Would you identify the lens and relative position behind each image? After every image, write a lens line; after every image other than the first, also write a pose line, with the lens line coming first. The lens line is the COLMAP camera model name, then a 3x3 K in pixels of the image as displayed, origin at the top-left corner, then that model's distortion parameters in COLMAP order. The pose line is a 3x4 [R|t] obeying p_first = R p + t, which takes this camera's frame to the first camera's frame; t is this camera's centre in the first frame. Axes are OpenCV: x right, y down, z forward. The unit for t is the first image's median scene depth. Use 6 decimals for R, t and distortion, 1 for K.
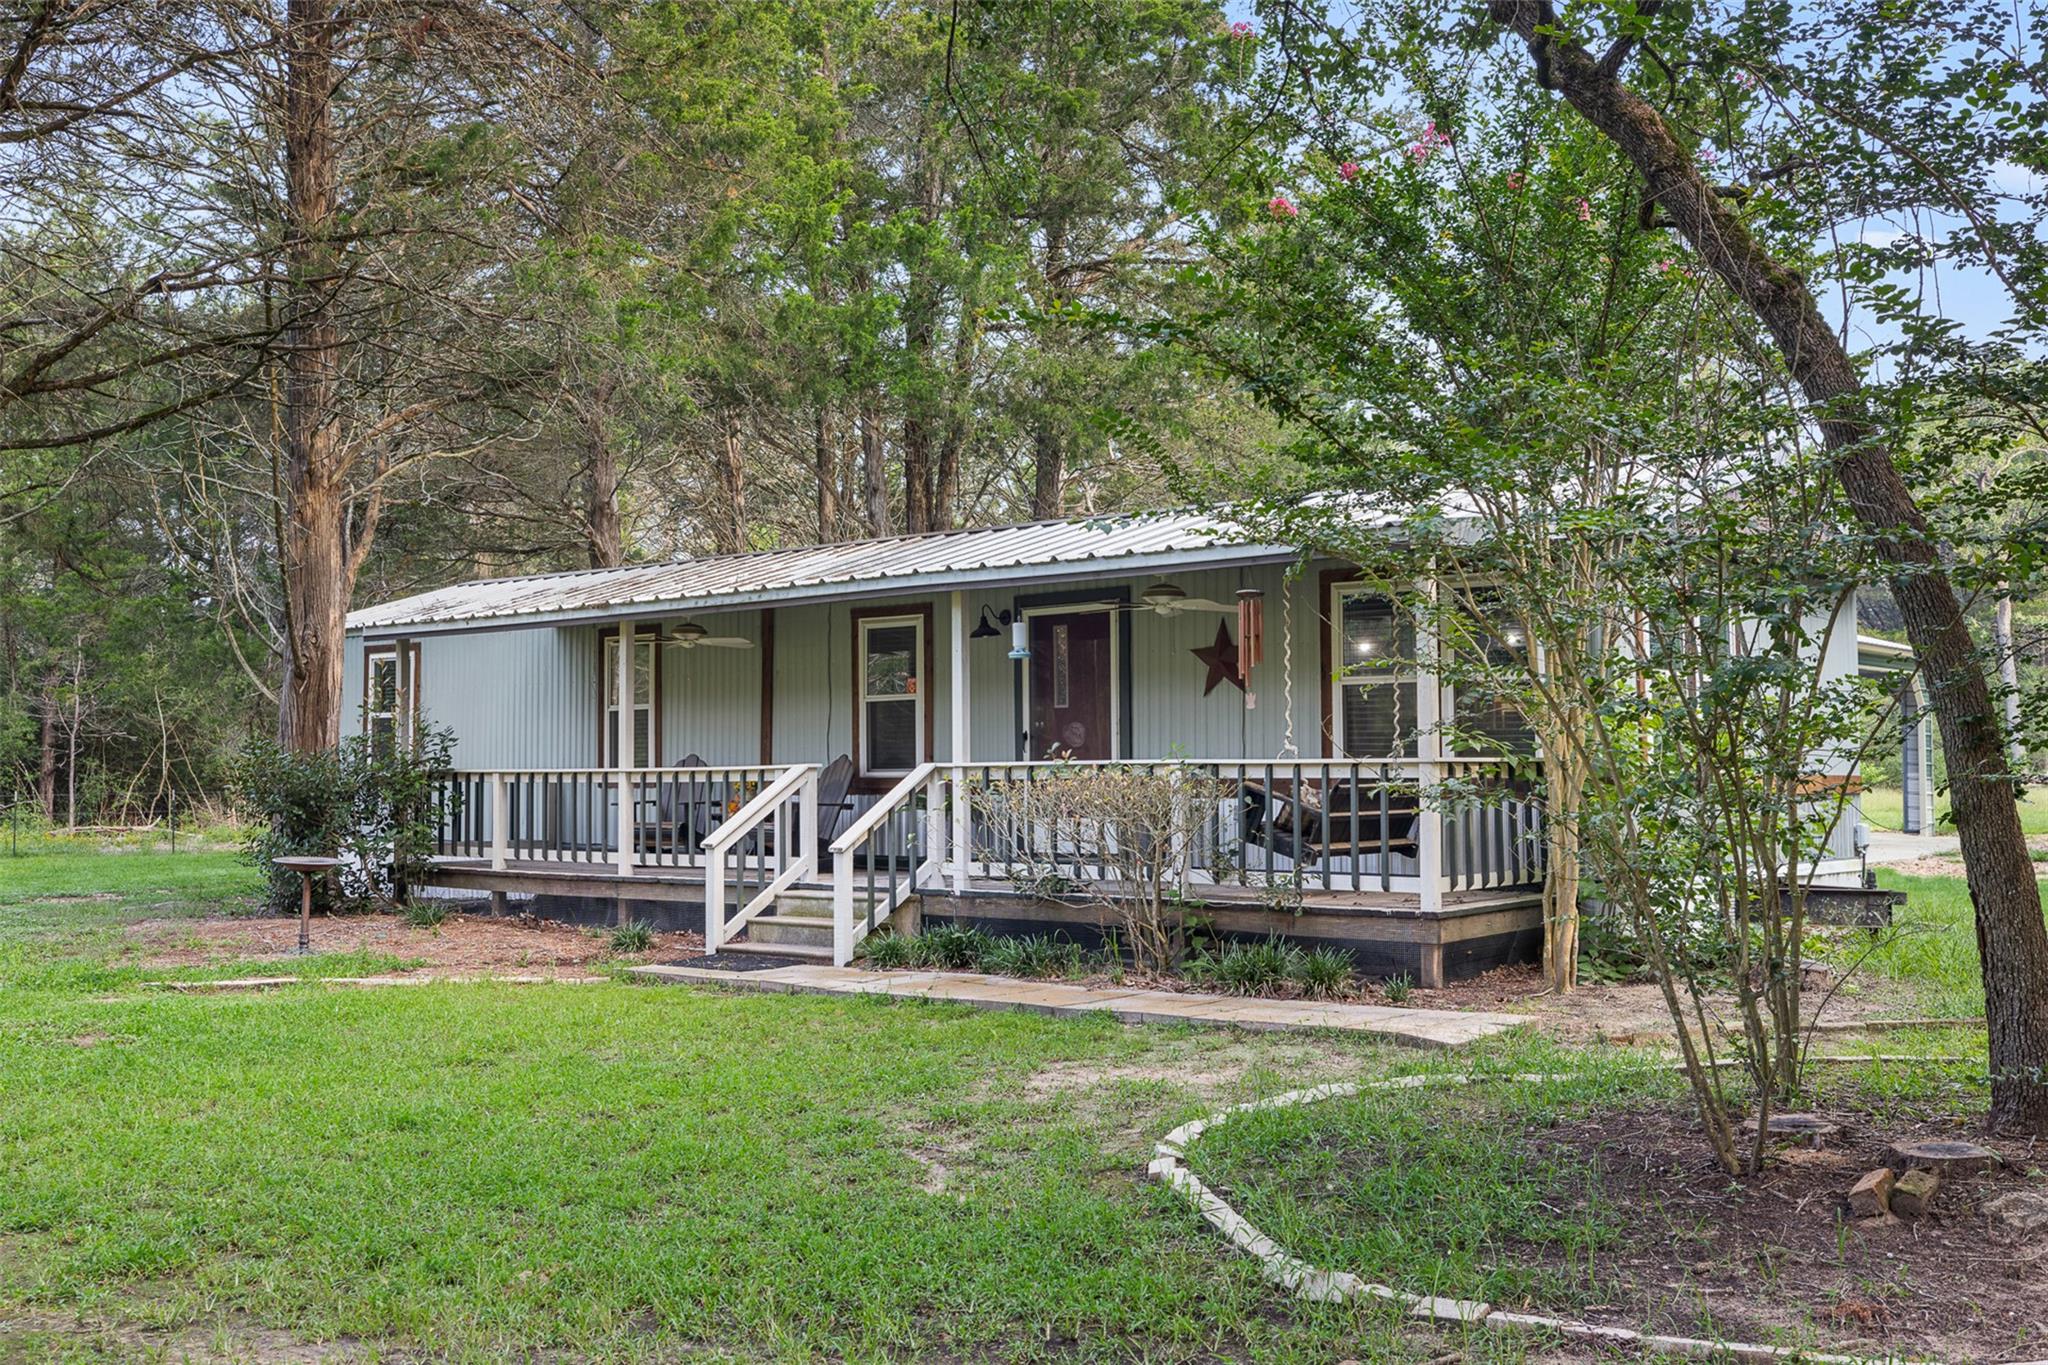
lens RADIAL K [[2005.4, 0, 1024.0], [0, 2005.4, 682.5], [0, 0, 1]] dist [-0.002028, -0.007725]
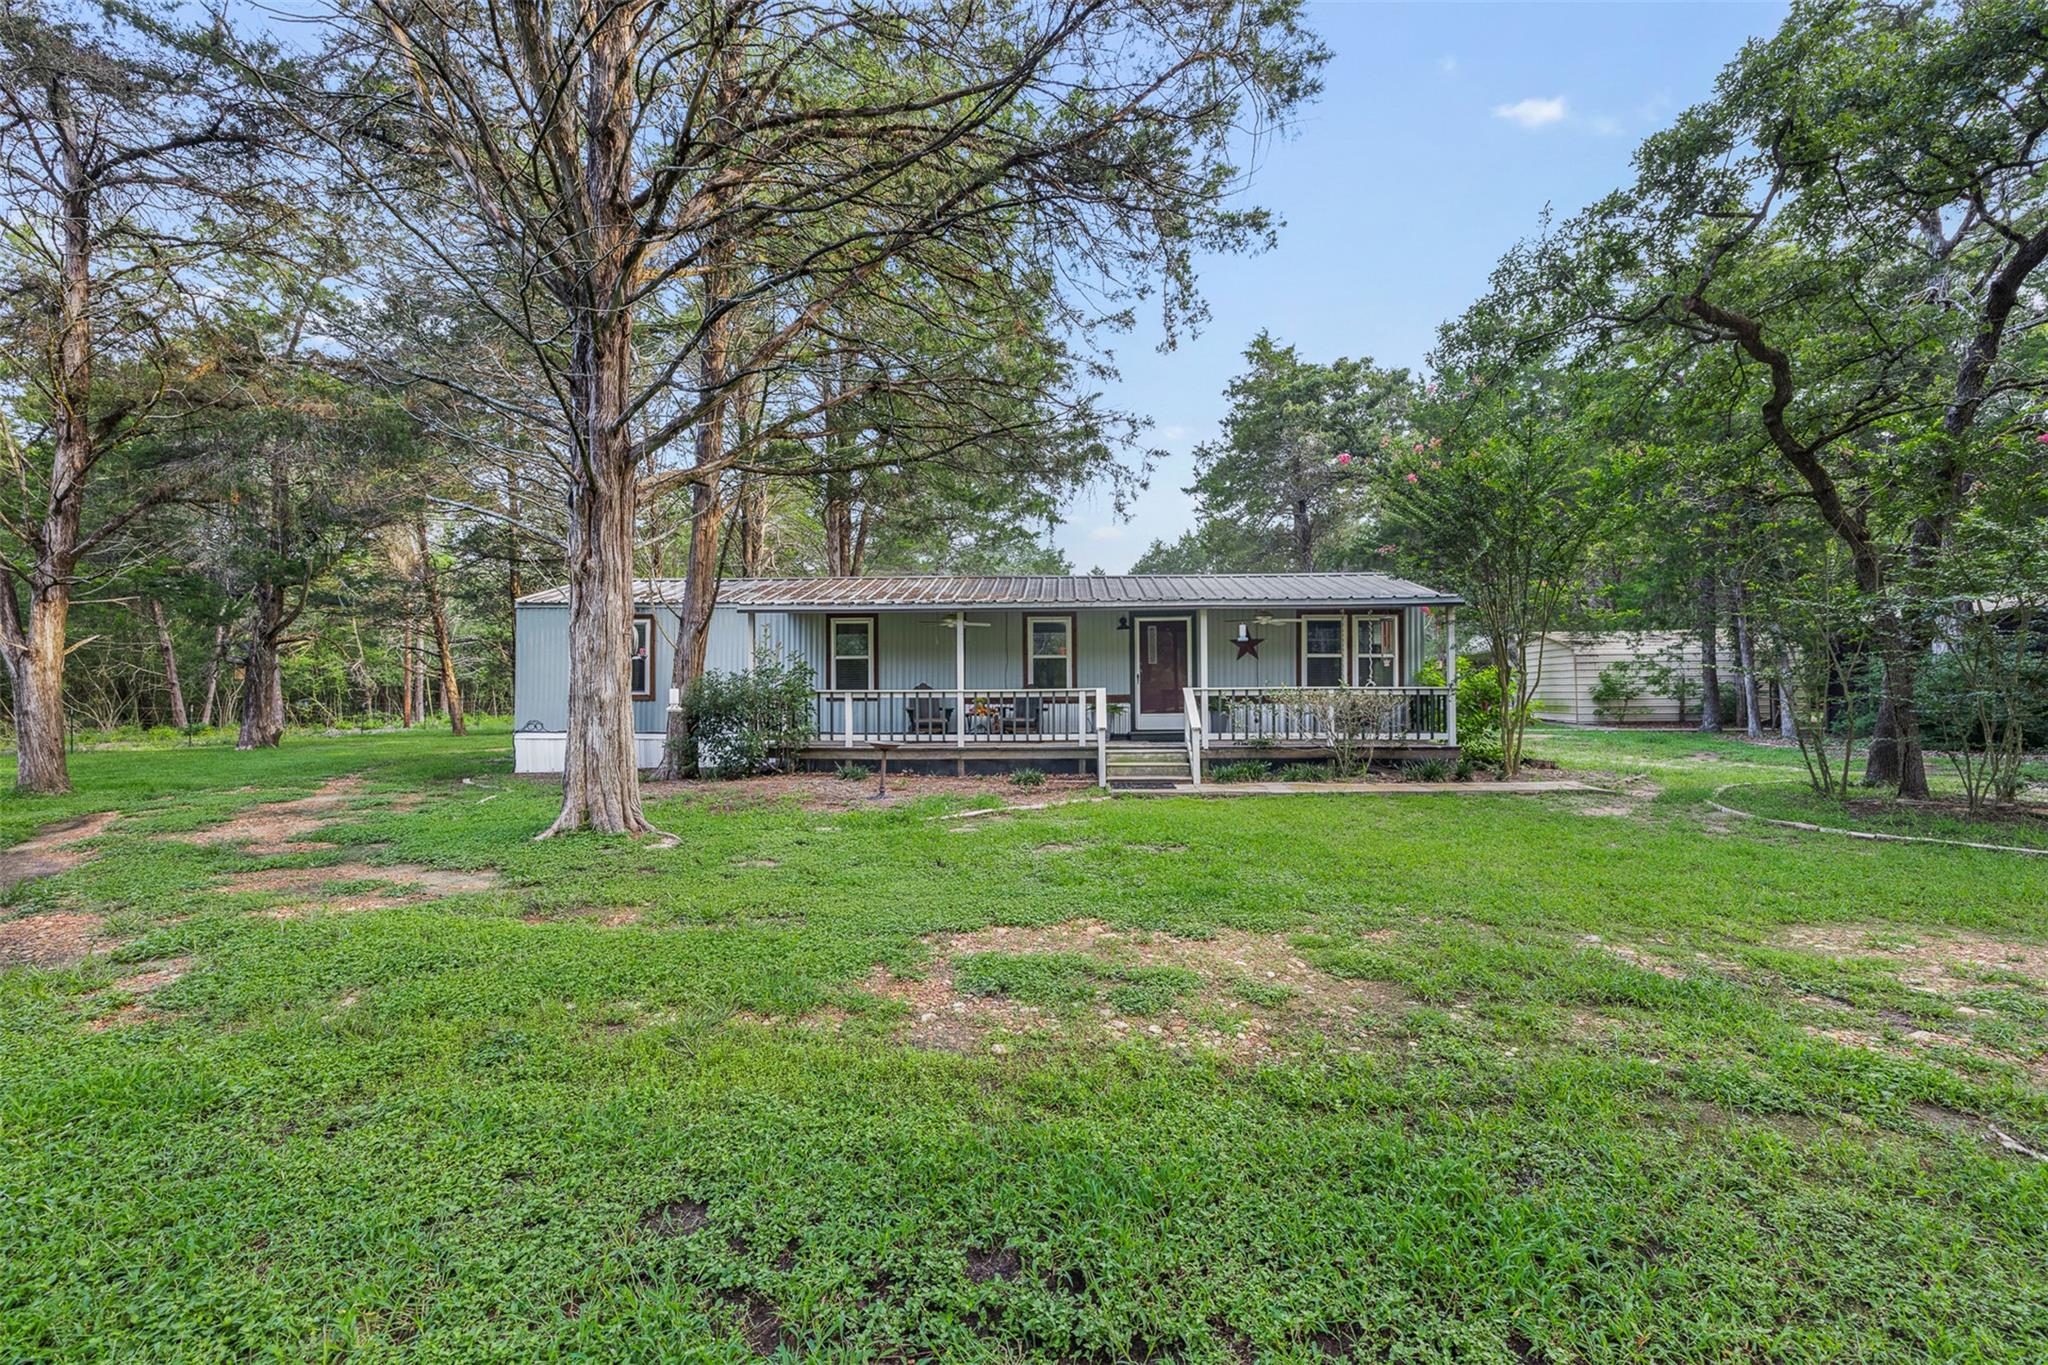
lens RADIAL K [[859.1, 0, 1020.4], [0, 859.1, 673.4], [0, 0, 1]] dist [0.002024, 0.000262]
pose [[0.801156, 0.015237, 0.598261, -0.640088], [-0.024833, 0.999661, 0.007795, 0.019453], [-0.597940, -0.021102, 0.801263, 0.320982]]
